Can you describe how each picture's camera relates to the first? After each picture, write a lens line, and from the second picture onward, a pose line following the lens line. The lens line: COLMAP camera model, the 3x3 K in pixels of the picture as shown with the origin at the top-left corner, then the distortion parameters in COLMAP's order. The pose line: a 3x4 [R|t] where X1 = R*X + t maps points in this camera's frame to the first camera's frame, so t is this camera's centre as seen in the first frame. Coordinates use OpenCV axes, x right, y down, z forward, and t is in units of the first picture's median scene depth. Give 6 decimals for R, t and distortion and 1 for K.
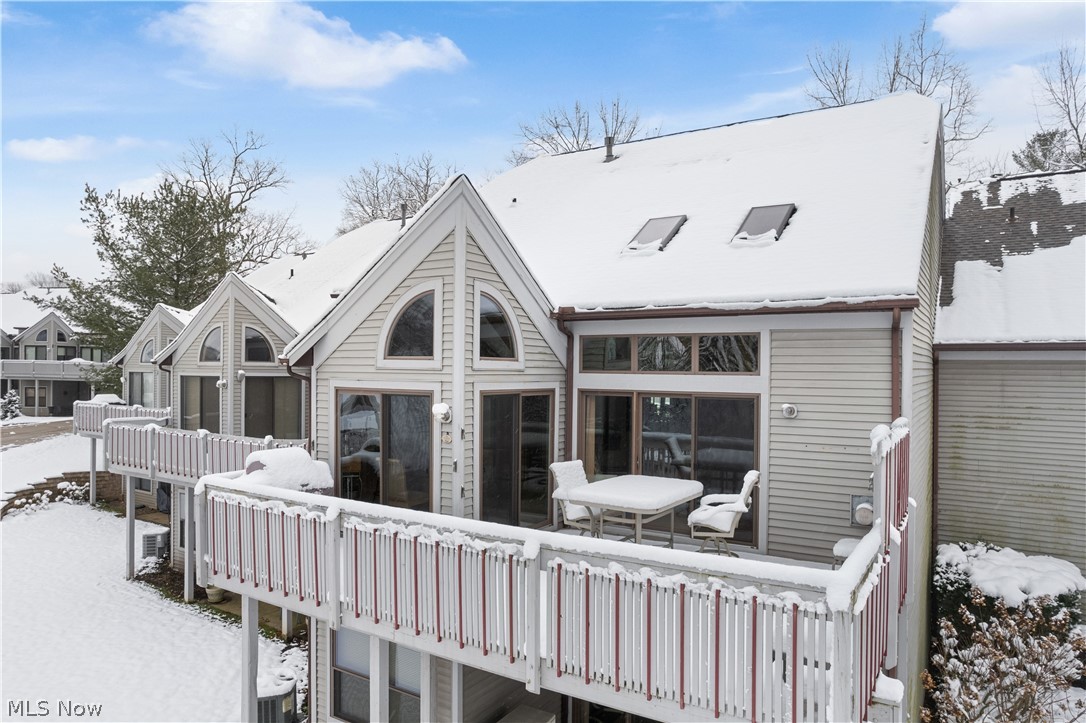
lens RADIAL K [[677.7, 0, 543.0], [0, 677.7, 361.5], [0, 0, 1]] dist [-0.035076, 0.000282]
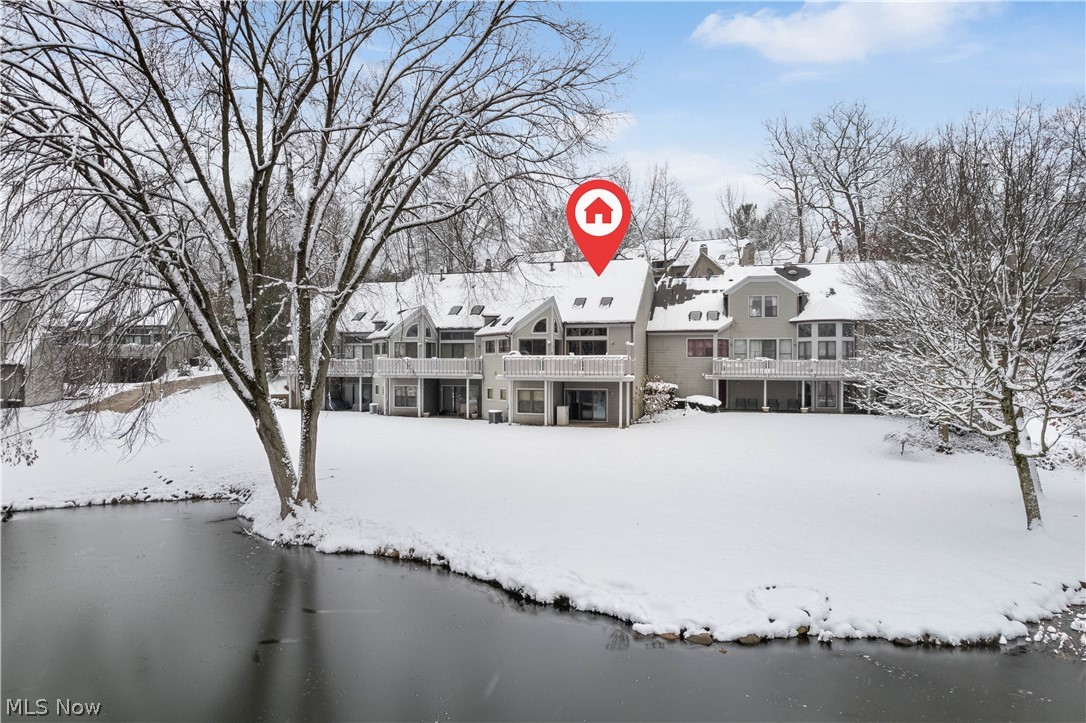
lens RADIAL K [[677.7, 0, 543.0], [0, 677.7, 361.5], [0, 0, 1]] dist [-0.035076, 0.000282]
pose [[0.958015, -0.007923, 0.286609, -1.130413], [0.006664, 0.999963, 0.005366, 0.128671], [-0.286641, -0.003231, 0.958032, -2.635988]]
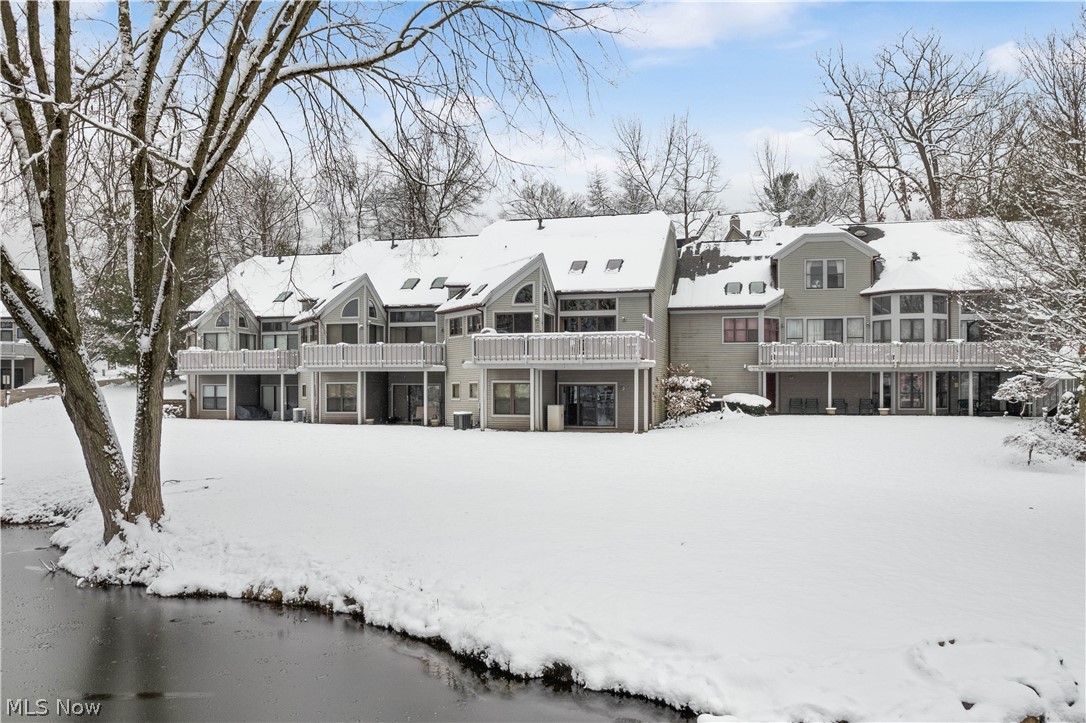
lens RADIAL K [[823.1, 0, 548.5], [0, 823.1, 381.1], [0, 0, 1]] dist [-0.039232, 0.007600]
pose [[0.951507, -0.009503, 0.307479, -1.002536], [0.009359, 0.999954, 0.001942, 0.283162], [-0.307484, 0.001030, 0.951553, -2.234080]]
